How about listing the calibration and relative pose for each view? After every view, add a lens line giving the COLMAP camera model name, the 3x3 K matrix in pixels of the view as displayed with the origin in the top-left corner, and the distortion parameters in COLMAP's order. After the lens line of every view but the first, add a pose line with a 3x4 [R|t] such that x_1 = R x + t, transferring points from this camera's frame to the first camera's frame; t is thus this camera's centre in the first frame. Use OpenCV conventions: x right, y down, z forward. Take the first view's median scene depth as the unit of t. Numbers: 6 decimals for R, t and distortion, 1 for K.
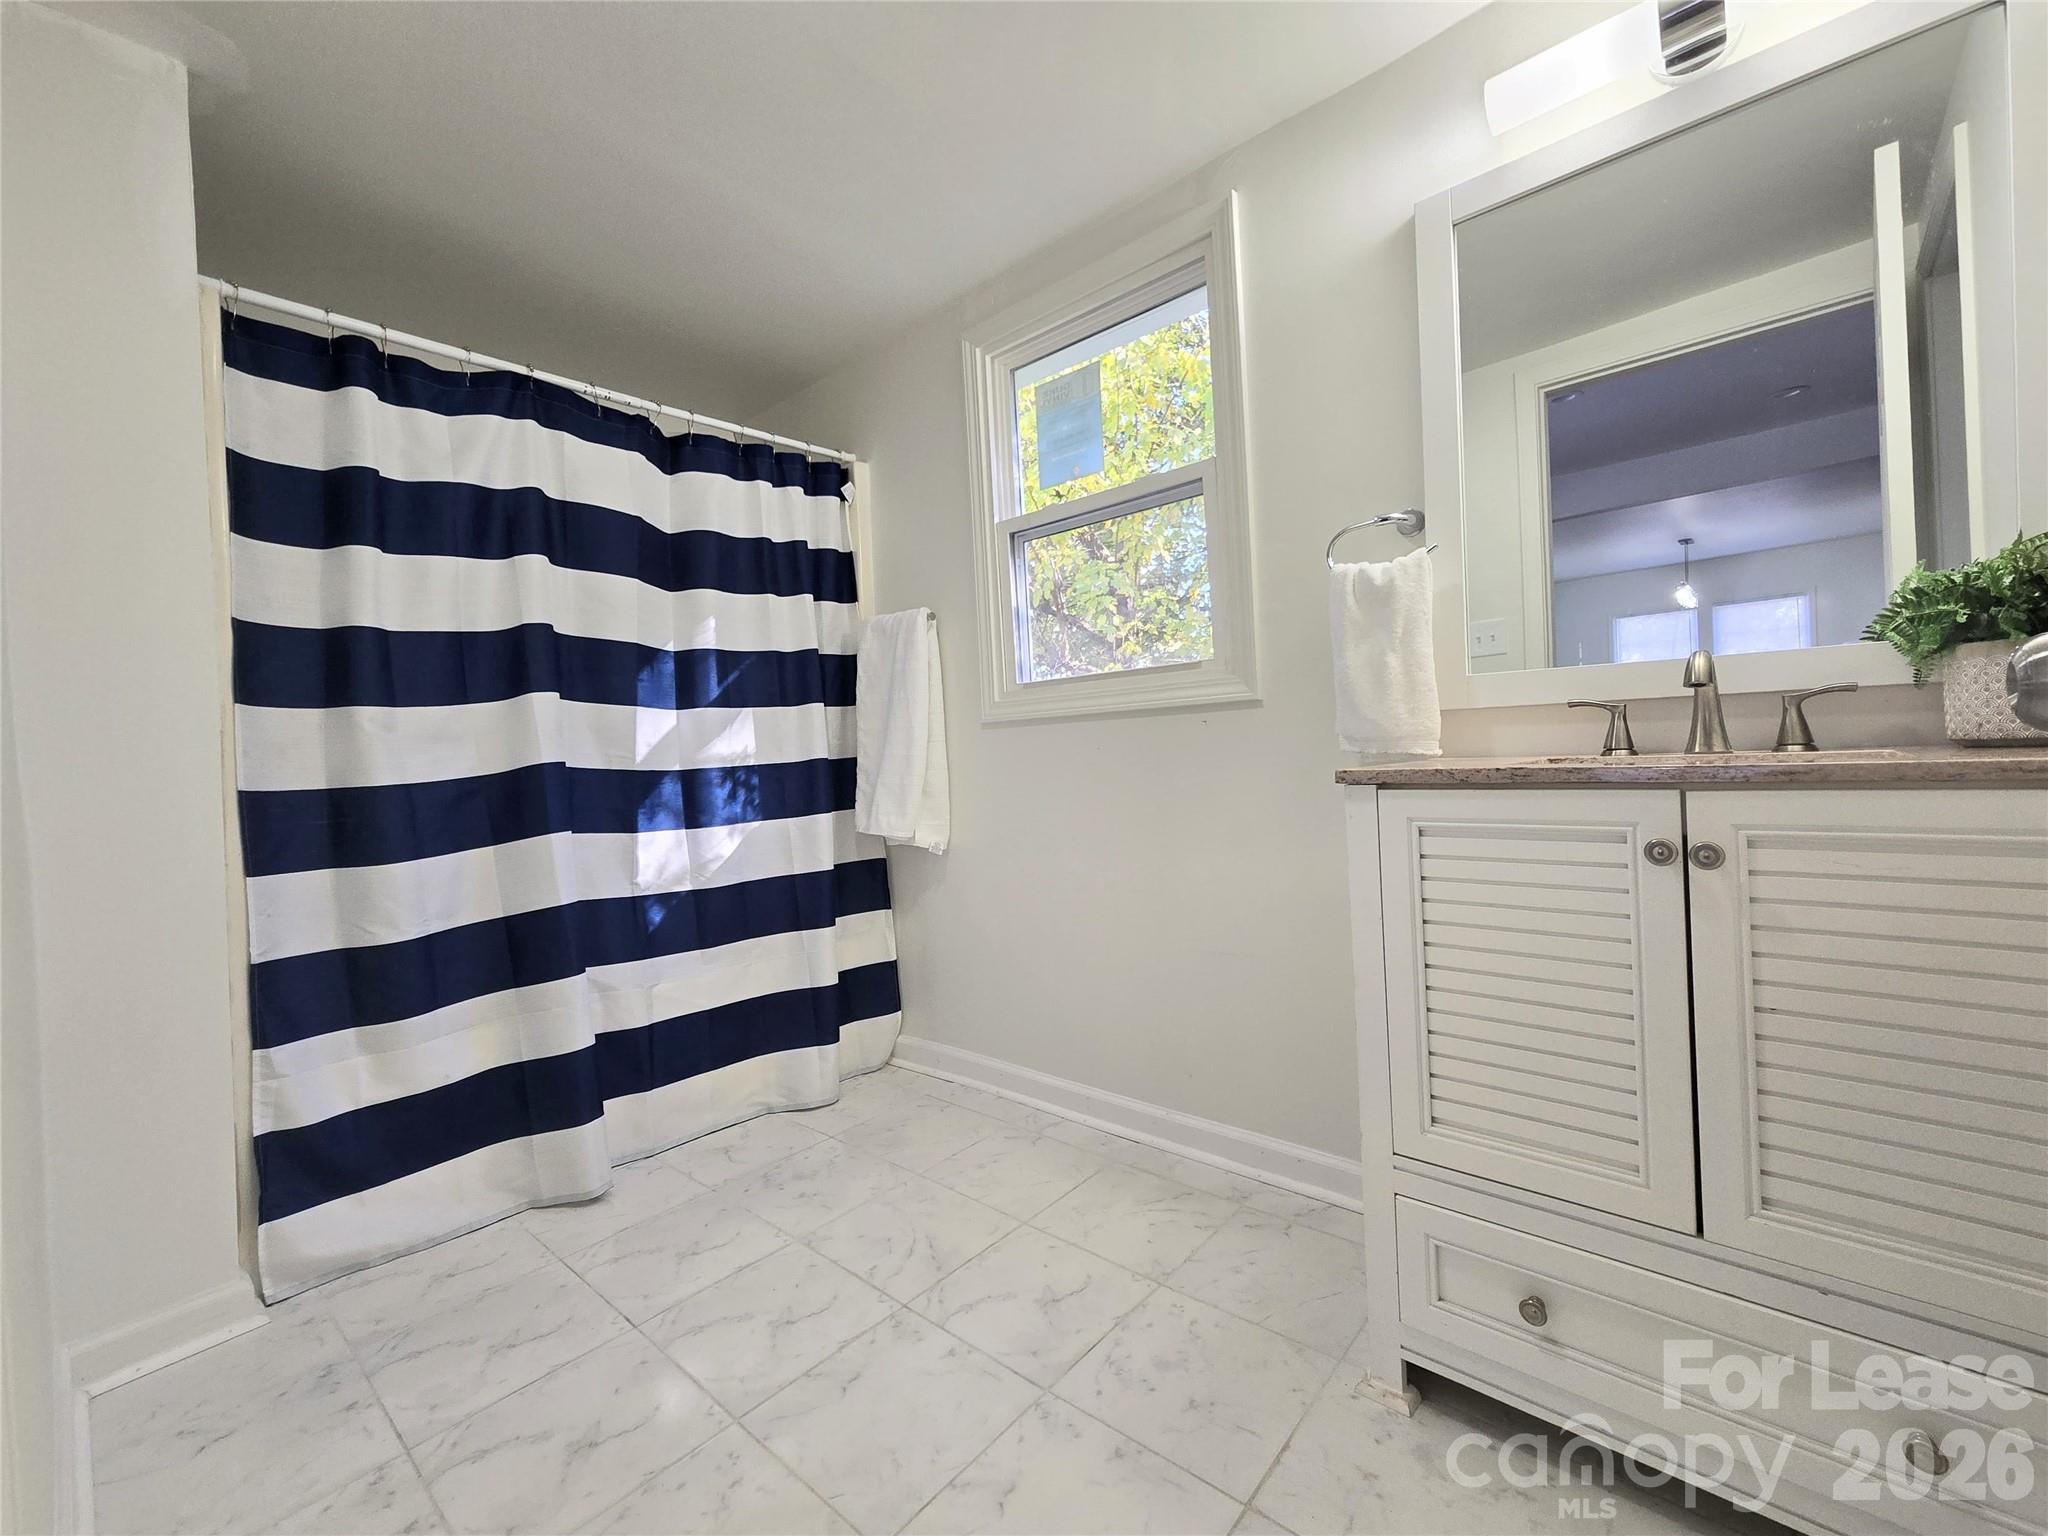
lens RADIAL K [[840.3, 0, 1027.4], [0, 840.3, 761.0], [0, 0, 1]] dist [-0.001068, 0.000397]
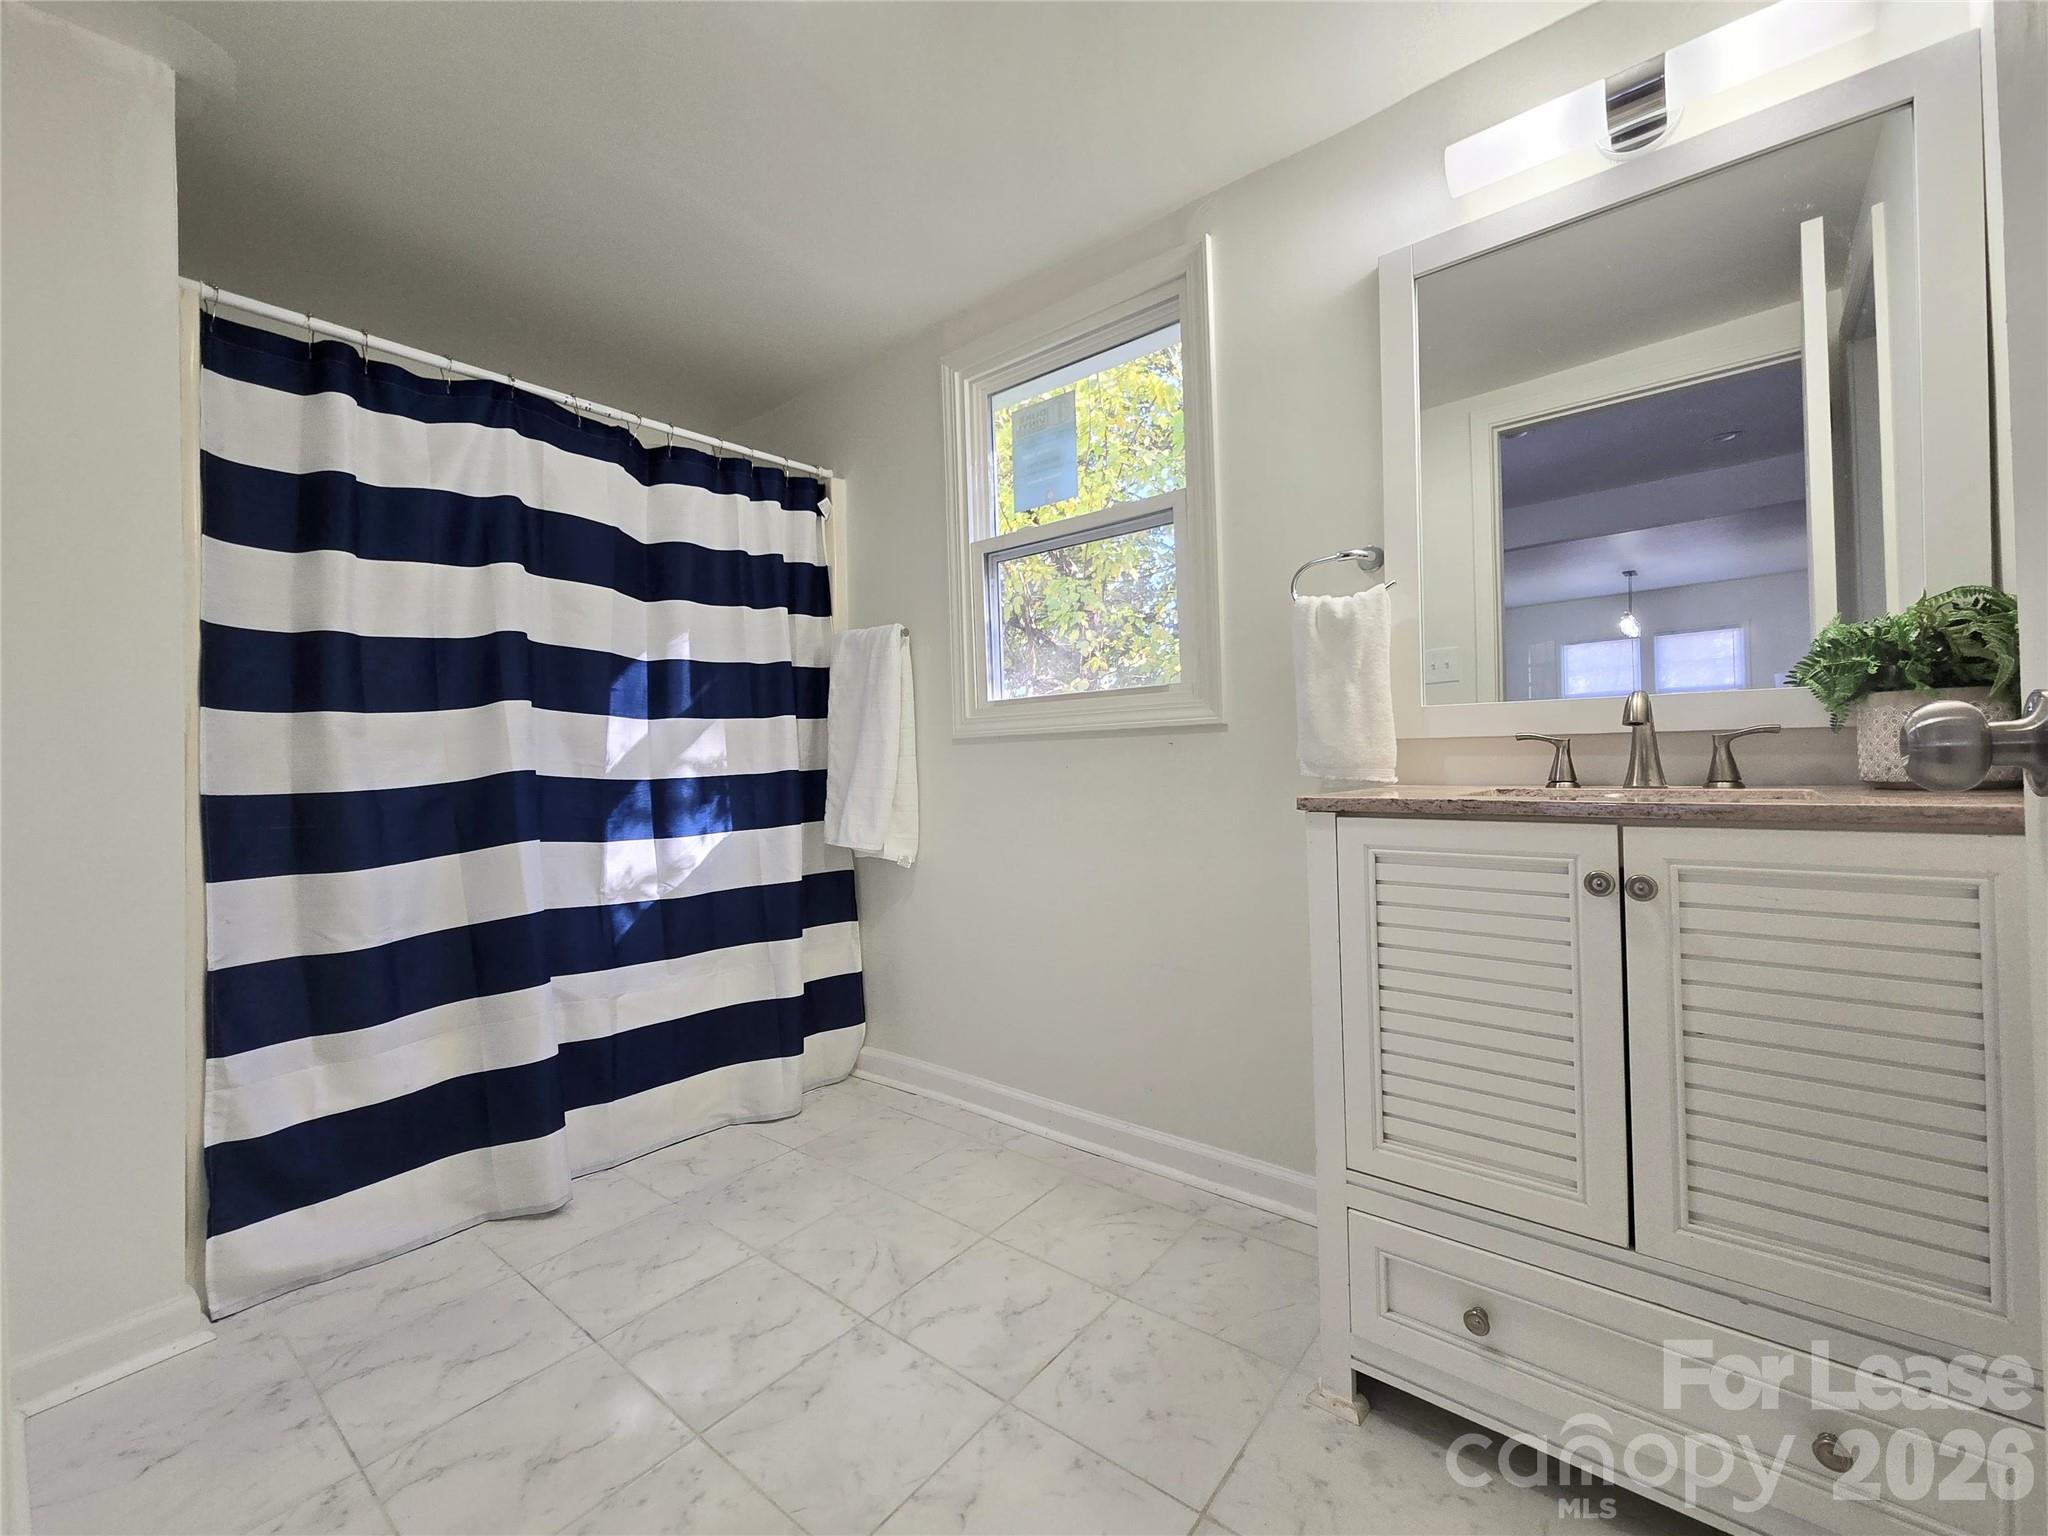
lens RADIAL K [[835.1, 0, 1023.3], [0, 835.1, 757.4], [0, 0, 1]] dist [-0.001329, 0.000193]
pose [[0.999072, 0.020988, 0.037601, -0.010224], [-0.020365, 0.999650, -0.016887, -0.011921], [-0.037942, 0.016105, 0.999150, -0.018532]]
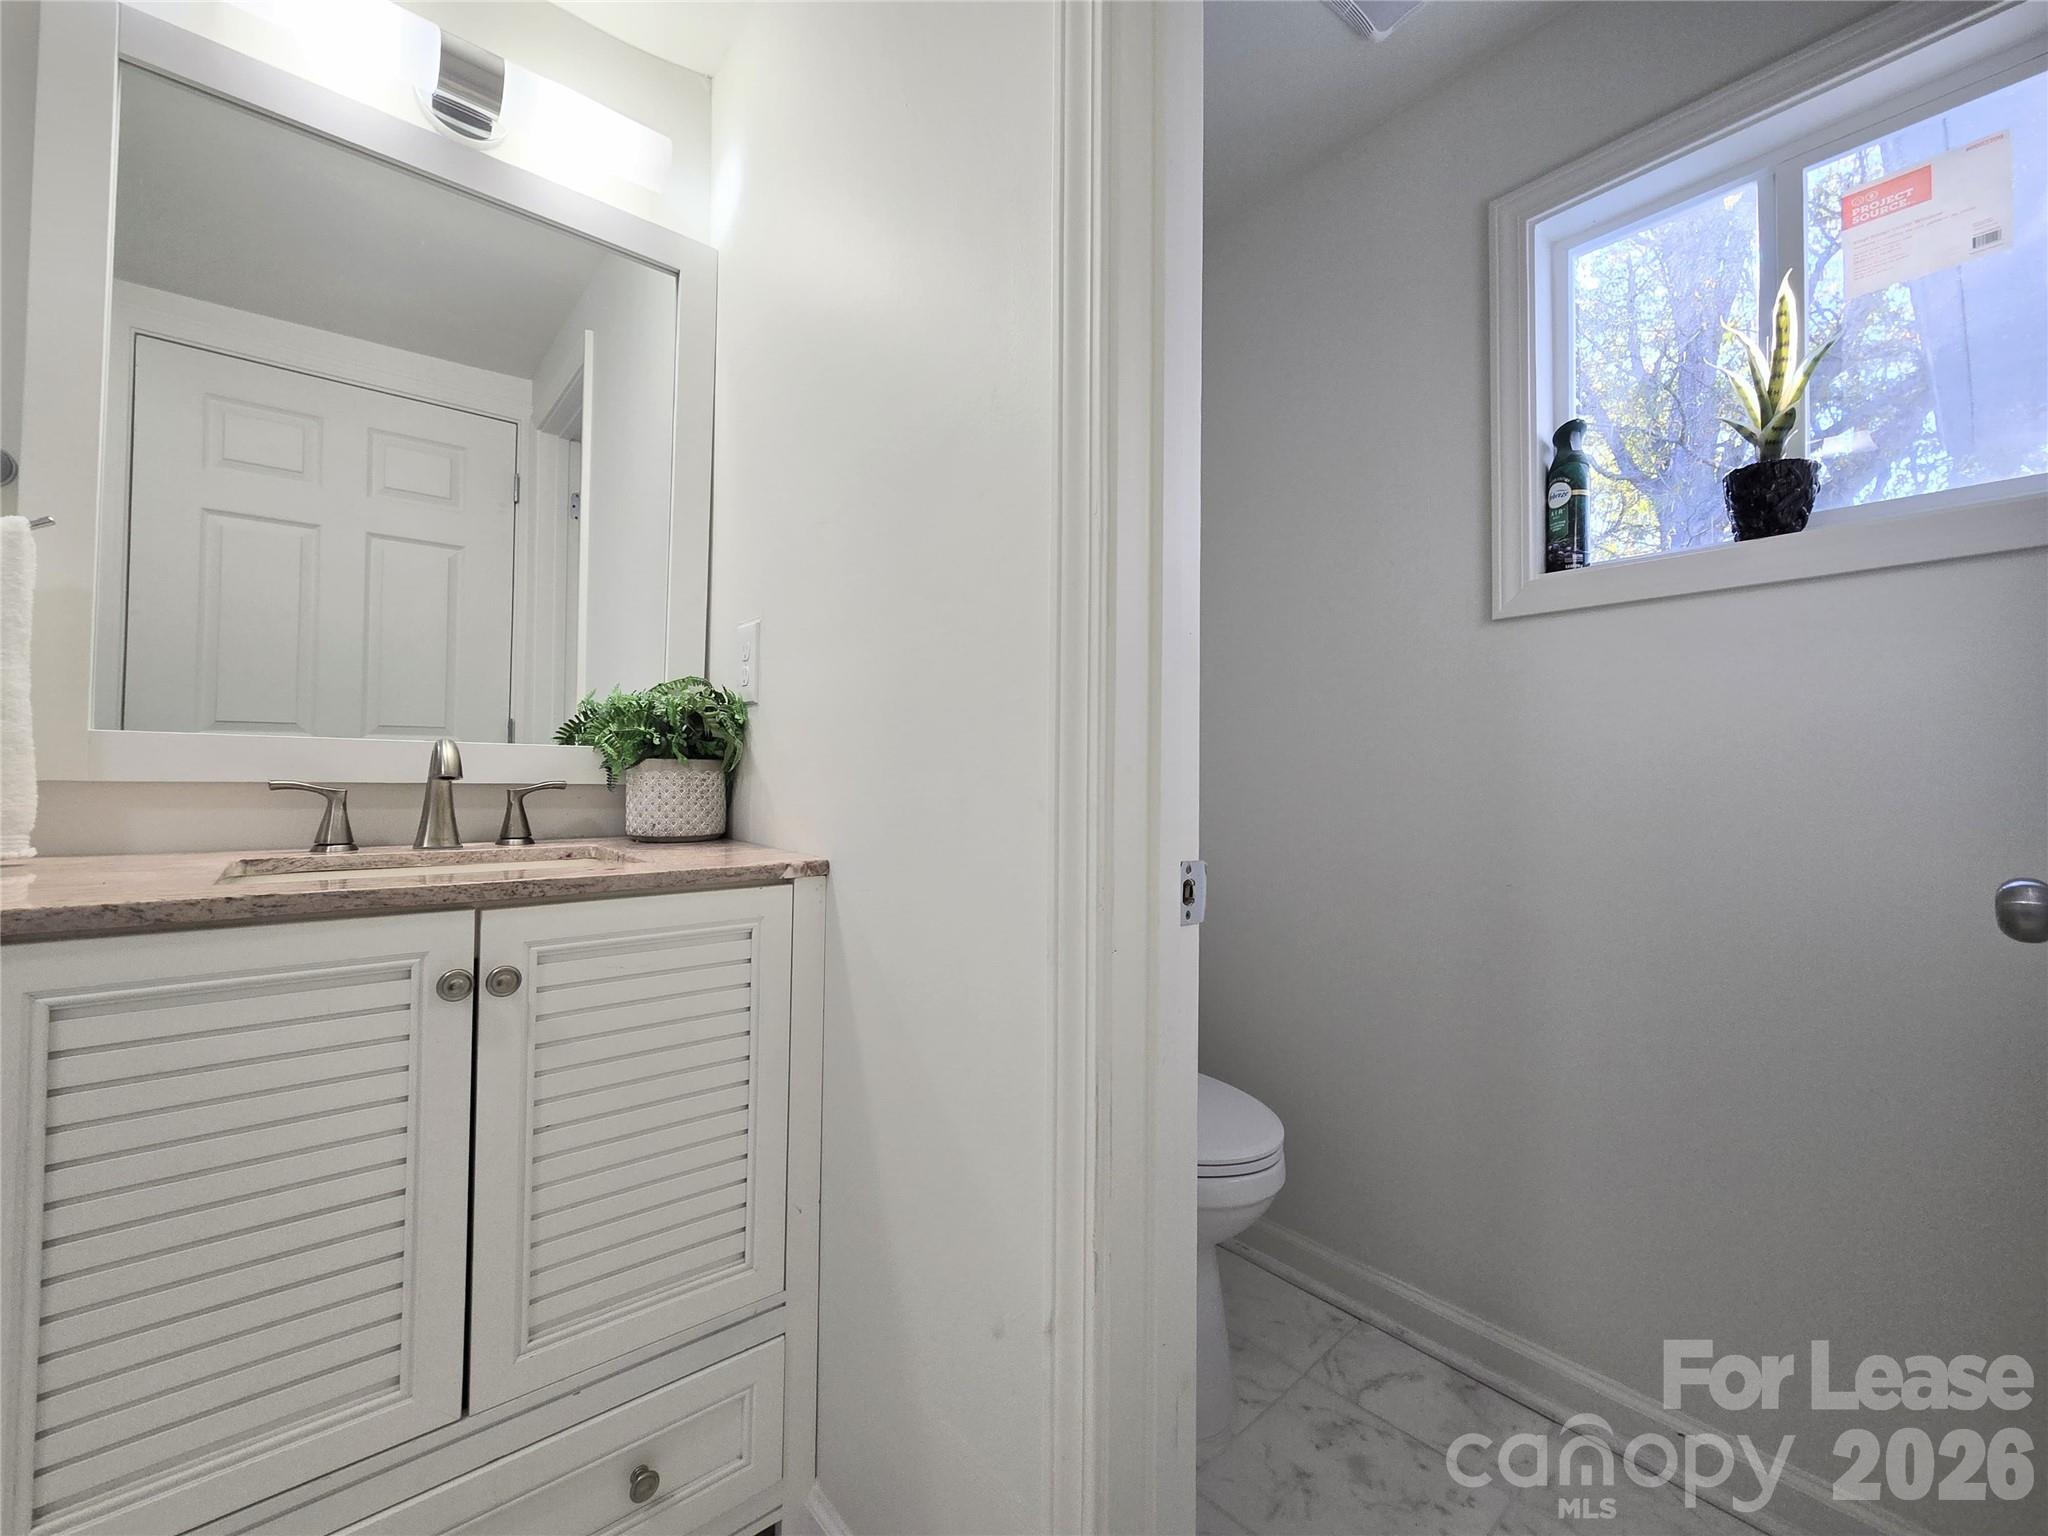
lens RADIAL K [[840.3, 0, 1027.4], [0, 840.3, 761.0], [0, 0, 1]] dist [-0.001068, 0.000397]
pose [[0.136202, 0.057679, 0.989001, -0.022800], [-0.011619, 0.998328, -0.056623, -0.052461], [-0.990613, -0.003779, 0.136645, 0.198609]]
